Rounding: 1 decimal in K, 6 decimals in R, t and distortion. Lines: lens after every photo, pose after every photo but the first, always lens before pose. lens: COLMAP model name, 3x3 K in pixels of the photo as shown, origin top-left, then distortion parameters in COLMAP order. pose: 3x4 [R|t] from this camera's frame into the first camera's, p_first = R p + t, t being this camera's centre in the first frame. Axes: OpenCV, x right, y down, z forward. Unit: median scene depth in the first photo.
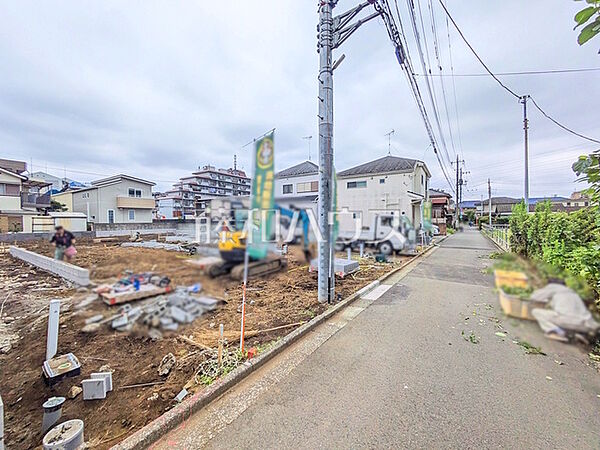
lens RADIAL K [[239.3, 0, 307.4], [0, 239.3, 234.1], [0, 0, 1]] dist [-0.000734, -0.000025]
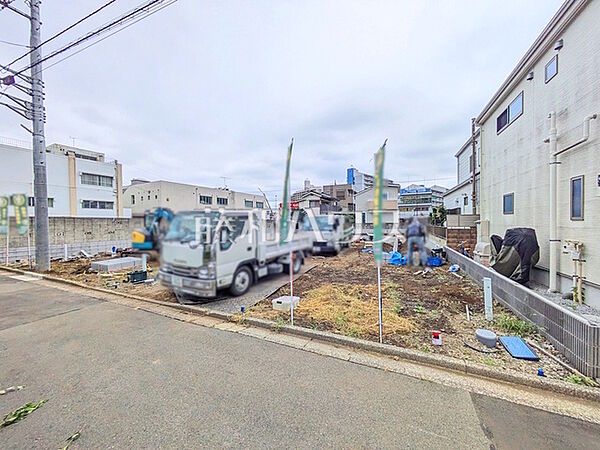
lens RADIAL K [[240.4, 0, 298.3], [0, 240.4, 223.6], [0, 0, 1]] dist [0.000069, 0.000090]
pose [[0.126439, 0.009495, -0.991929, 0.868753], [-0.049372, 0.998775, 0.003267, -0.064984], [0.990745, 0.048561, 0.126753, 1.126468]]
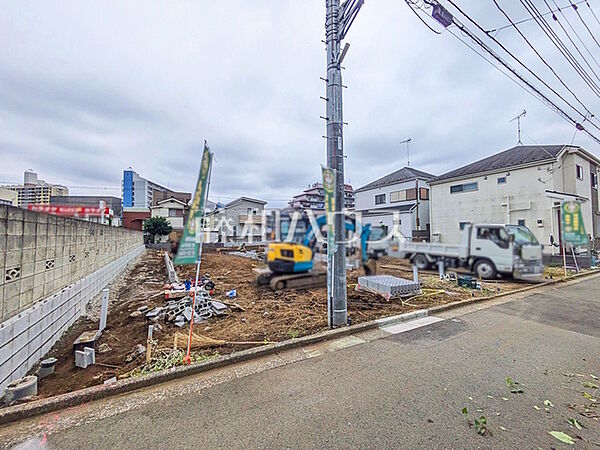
lens RADIAL K [[244.0, 0, 302.7], [0, 244.0, 232.7], [0, 0, 1]] dist [0.000531, 0.000184]
pose [[0.891021, -0.005892, -0.453924, 0.162284], [-0.022324, 0.998137, -0.056777, 0.001397], [0.453413, 0.060723, 0.889230, 0.065503]]
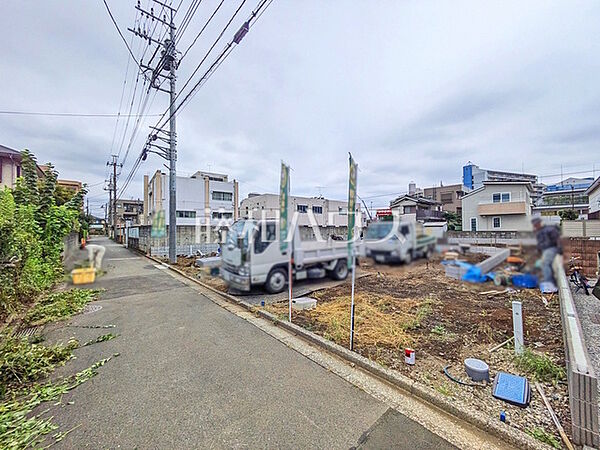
lens RADIAL K [[240.4, 0, 298.3], [0, 240.4, 223.6], [0, 0, 1]] dist [0.000069, 0.000090]
pose [[-0.289419, -0.019291, -0.957008, 0.900636], [-0.049529, 0.998759, -0.005154, -0.075504], [0.955920, 0.045908, -0.290015, 1.286595]]
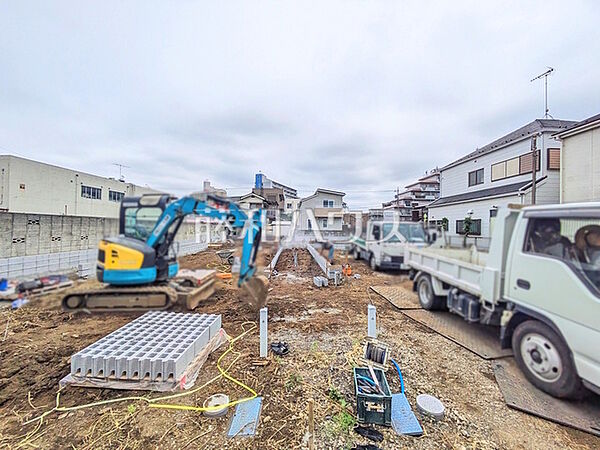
lens RADIAL K [[240.4, 0, 298.3], [0, 240.4, 223.6], [0, 0, 1]] dist [0.000069, 0.000090]
pose [[0.544845, -0.005090, -0.838522, 0.374134], [-0.063974, 0.996815, -0.047619, -0.035940], [0.836093, 0.079589, 0.542784, 0.653542]]
